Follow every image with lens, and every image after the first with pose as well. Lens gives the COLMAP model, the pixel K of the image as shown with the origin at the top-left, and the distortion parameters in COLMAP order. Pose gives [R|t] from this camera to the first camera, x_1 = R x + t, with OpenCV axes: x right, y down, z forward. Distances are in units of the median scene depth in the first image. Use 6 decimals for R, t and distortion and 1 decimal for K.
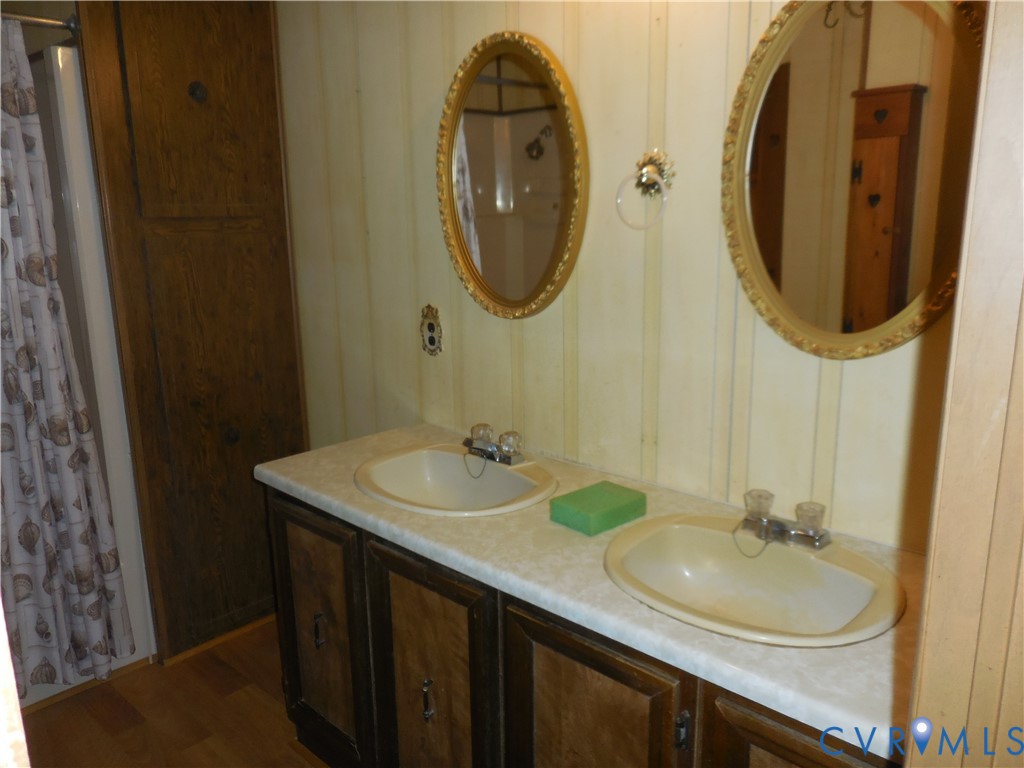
lens RADIAL K [[765.9, 0, 512.0], [0, 765.9, 384.0], [0, 0, 1]] dist [0.005195, -0.004956]
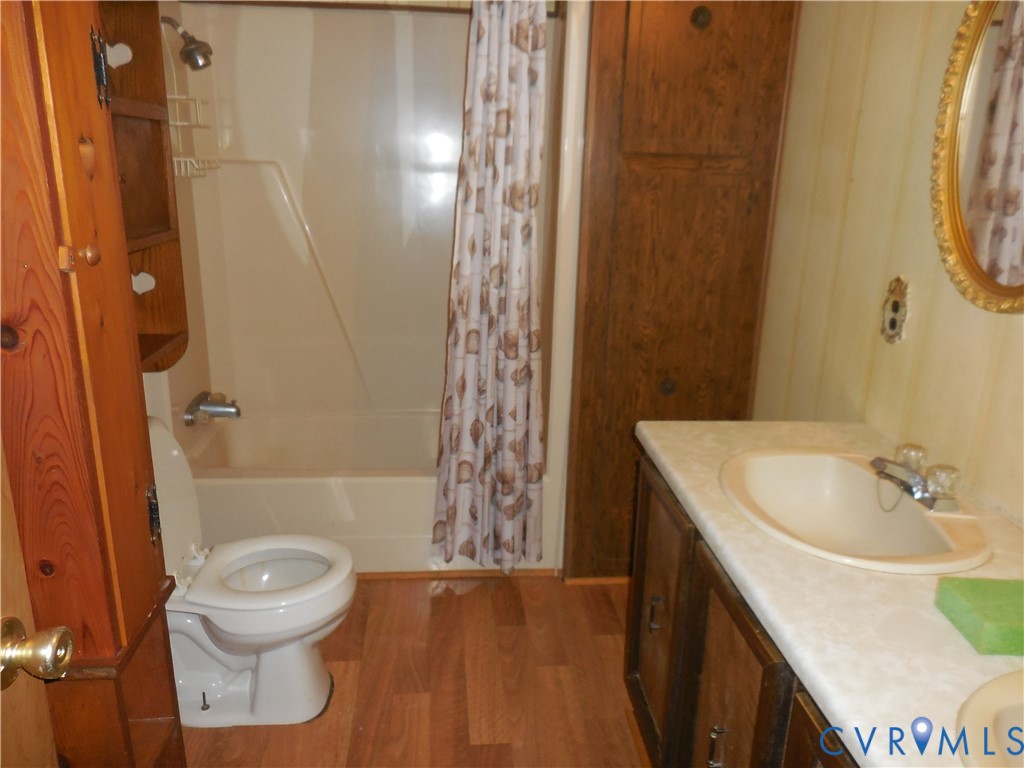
lens RADIAL K [[765.9, 0, 512.0], [0, 765.9, 384.0], [0, 0, 1]] dist [0.005195, -0.004956]
pose [[0.739803, 0.223738, -0.634533, 0.117064], [-0.184905, 0.974386, 0.127991, -0.025220], [0.646917, 0.022640, 0.762225, 0.159100]]
